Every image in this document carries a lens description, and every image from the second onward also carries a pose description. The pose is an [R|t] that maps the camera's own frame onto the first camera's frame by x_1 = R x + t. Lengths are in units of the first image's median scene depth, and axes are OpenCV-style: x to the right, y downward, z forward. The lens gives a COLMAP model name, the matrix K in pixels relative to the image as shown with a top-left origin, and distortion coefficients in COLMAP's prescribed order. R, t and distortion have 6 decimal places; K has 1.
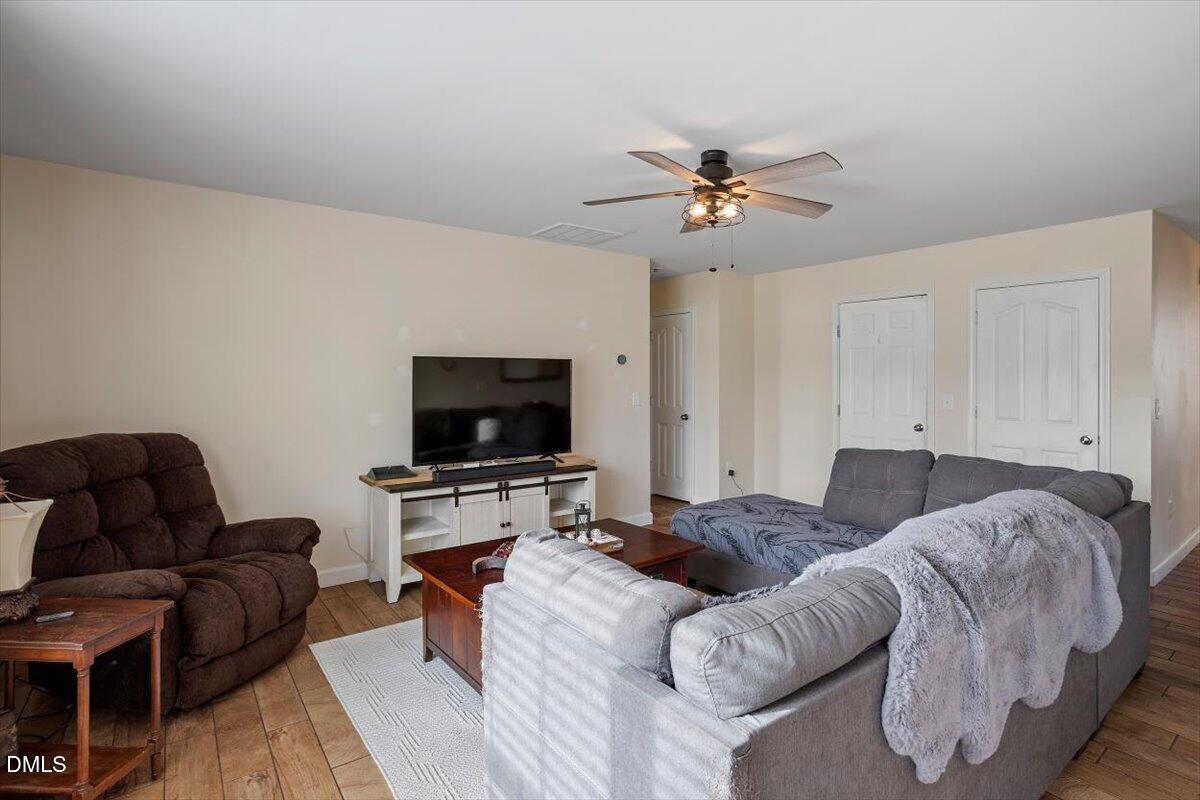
lens RADIAL K [[587.3, 0, 604.5], [0, 587.3, 376.6], [0, 0, 1]] dist [-0.046927, 0.023266]
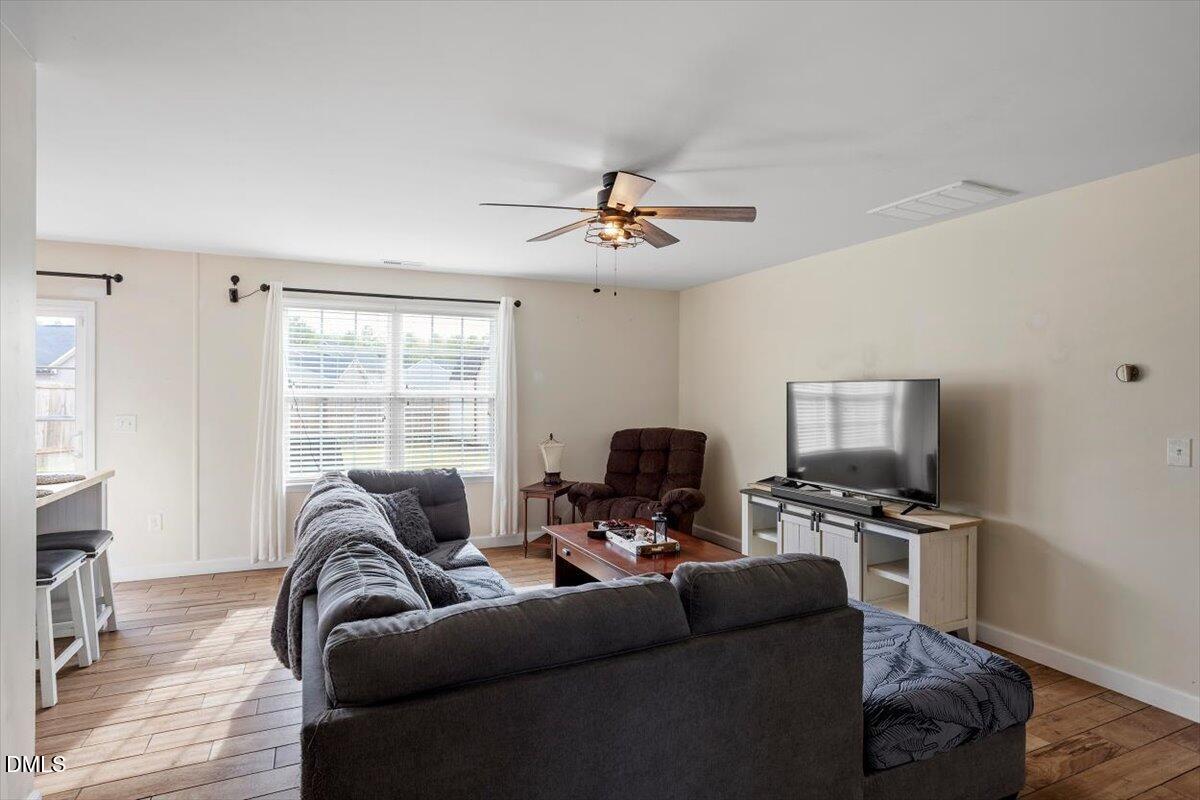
lens RADIAL K [[622.0, 0, 595.6], [0, 622.0, 397.4], [0, 0, 1]] dist [-0.055340, 0.030553]
pose [[-0.213573, 0.000313, -0.976927, 1.045781], [-0.007713, 0.999968, 0.002007, -0.005827], [0.976897, 0.007964, -0.213564, 1.021651]]
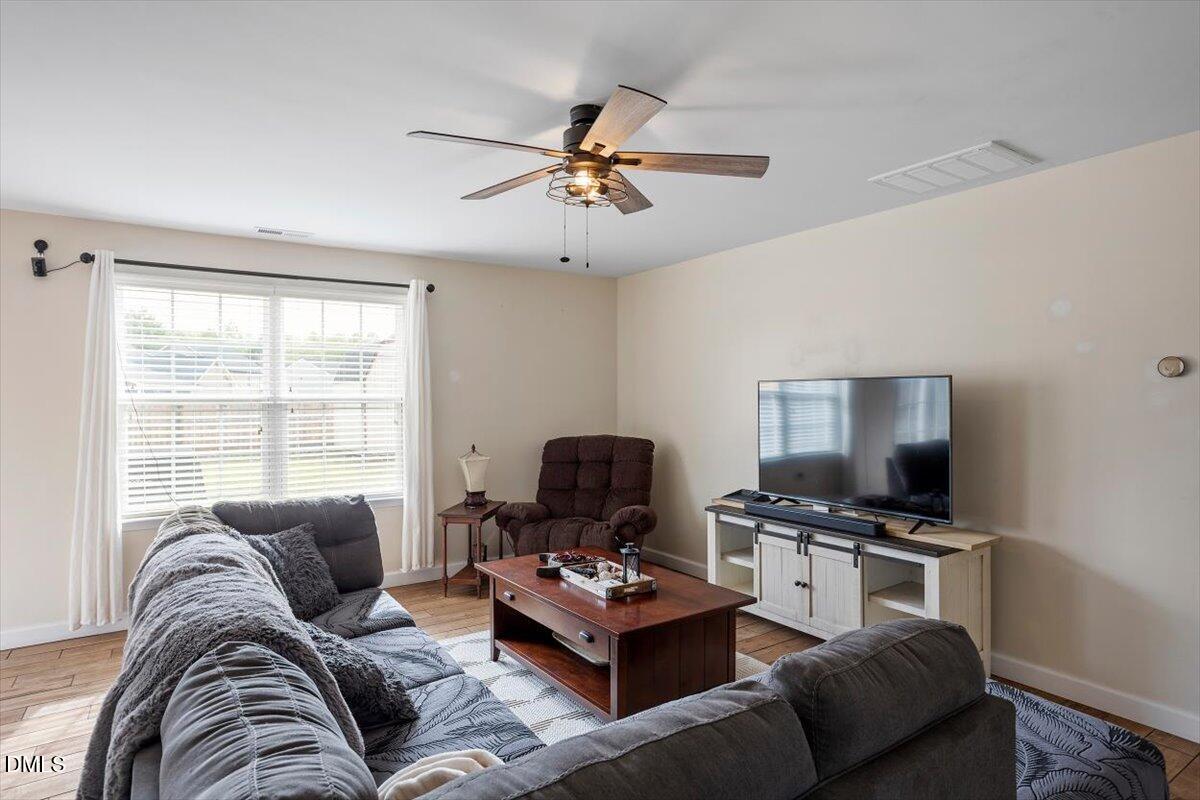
lens RADIAL K [[657.6, 0, 600.0], [0, 657.6, 400.0], [0, 0, 1]] dist [-0.048984, 0.034228]
pose [[-0.053702, 0.001718, -0.998556, 0.886008], [0.002425, 0.999996, 0.001590, -0.006156], [0.998554, -0.002336, -0.053706, 0.908724]]
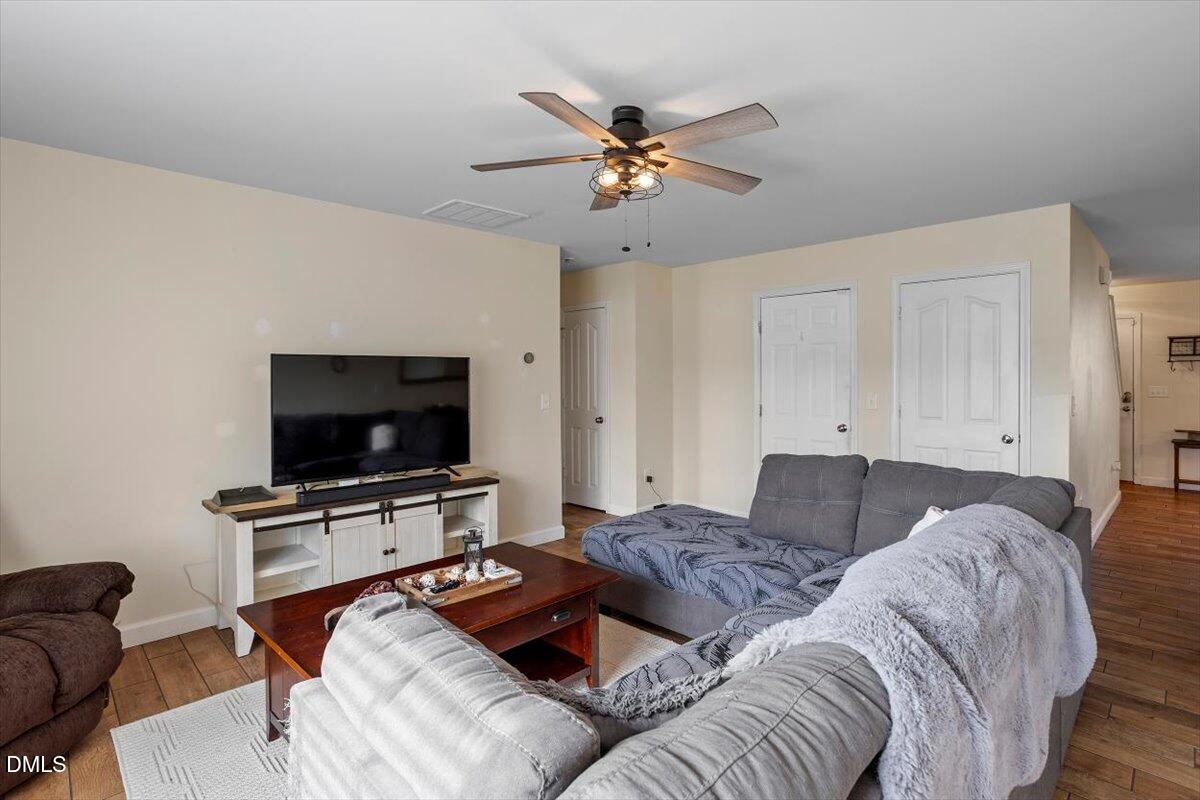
lens RADIAL K [[589.6, 0, 600.7], [0, 589.6, 392.2], [0, 0, 1]] dist [-0.050162, 0.023612]
pose [[0.991438, -0.010020, 0.130197, 0.032588], [0.006583, 0.999619, 0.026797, 0.000562], [-0.130416, -0.025711, 0.991126, 0.143270]]
